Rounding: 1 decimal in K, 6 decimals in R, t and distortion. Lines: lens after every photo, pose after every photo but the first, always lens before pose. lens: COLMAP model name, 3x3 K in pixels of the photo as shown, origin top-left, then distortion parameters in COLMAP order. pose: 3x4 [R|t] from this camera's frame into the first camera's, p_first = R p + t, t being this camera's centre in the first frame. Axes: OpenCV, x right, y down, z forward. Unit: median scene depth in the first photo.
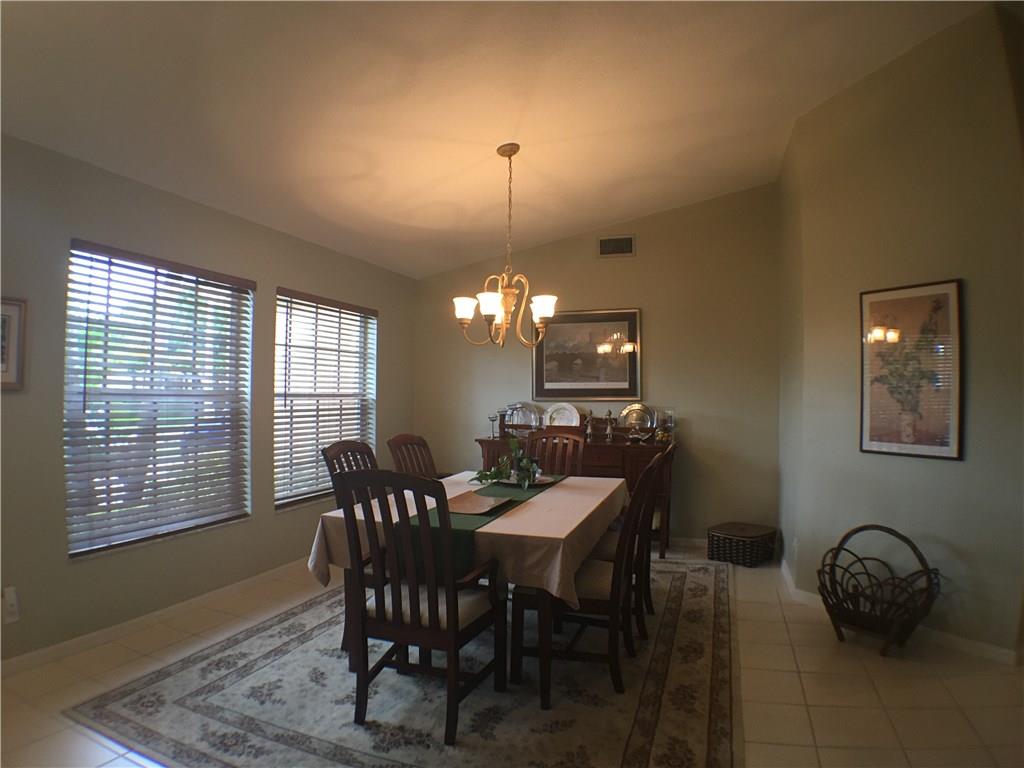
lens RADIAL K [[596.0, 0, 515.7], [0, 596.0, 392.9], [0, 0, 1]] dist [-0.149552, 0.000832]
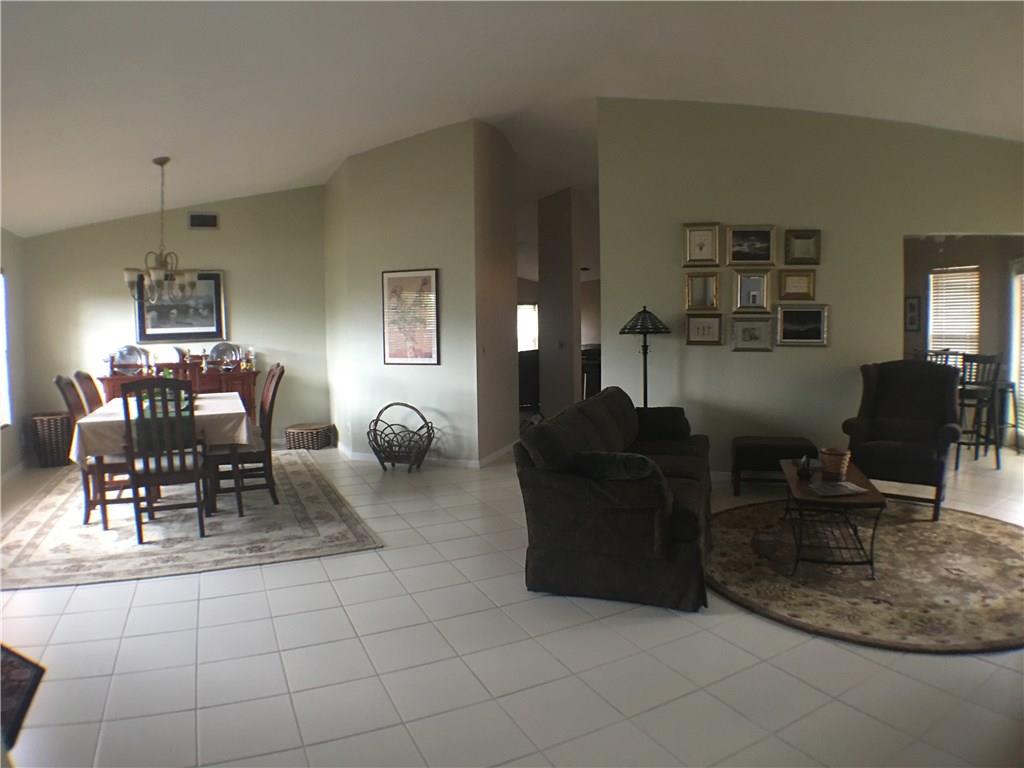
lens RADIAL K [[596.0, 0, 515.7], [0, 596.0, 392.9], [0, 0, 1]] dist [-0.149552, 0.000832]
pose [[0.691618, -0.081916, 0.717603, -0.445069], [0.011997, 0.994713, 0.101986, 0.010964], [-0.722164, -0.061926, 0.688944, -0.586116]]
